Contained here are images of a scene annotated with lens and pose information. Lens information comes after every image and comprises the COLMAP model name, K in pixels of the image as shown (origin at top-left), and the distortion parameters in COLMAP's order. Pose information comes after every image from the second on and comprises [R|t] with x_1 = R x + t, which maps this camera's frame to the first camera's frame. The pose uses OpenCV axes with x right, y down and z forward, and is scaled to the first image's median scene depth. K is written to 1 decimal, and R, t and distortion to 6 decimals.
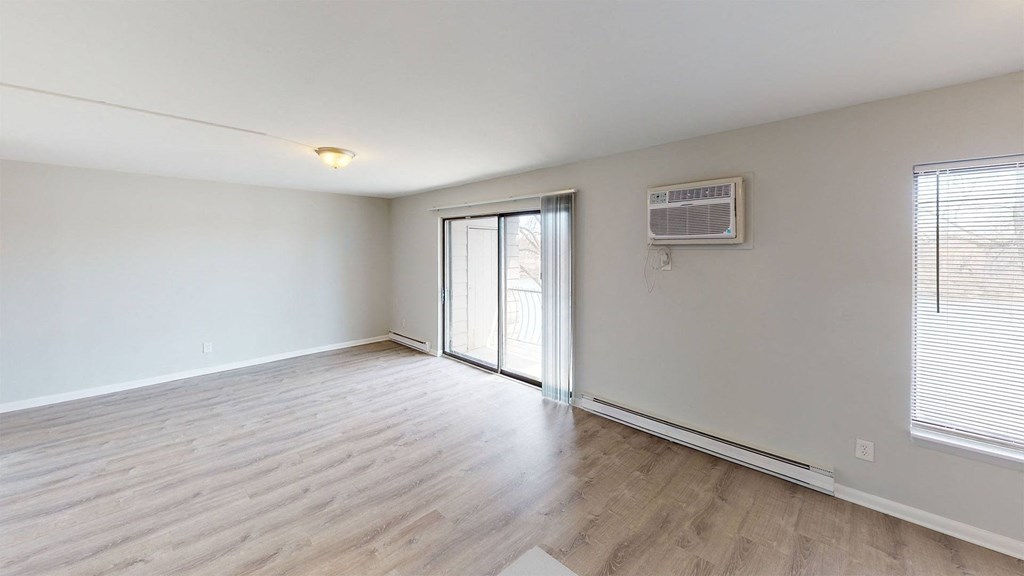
lens RADIAL K [[370.0, 0, 512.5], [0, 370.0, 293.1], [0, 0, 1]] dist [0.000065, 0.000091]
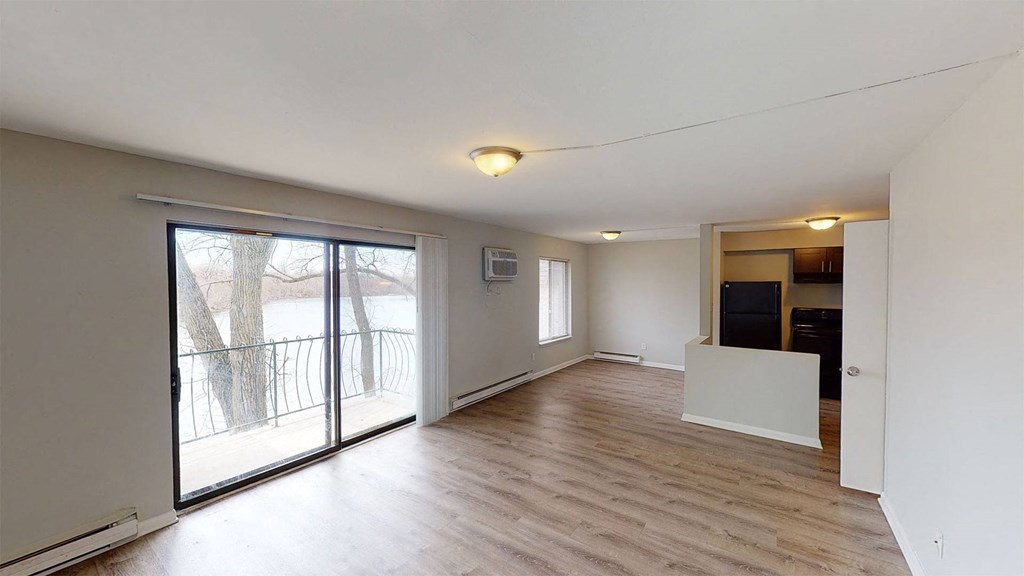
lens RADIAL K [[402.3, 0, 512.0], [0, 402.3, 288.0], [0, 0, 1]] dist [-0.043690, 0.000042]
pose [[-0.187421, -0.020248, 0.982071, -1.638406], [0.115174, 0.992438, 0.042441, -0.188526], [-0.975504, 0.121063, -0.183671, 1.421925]]
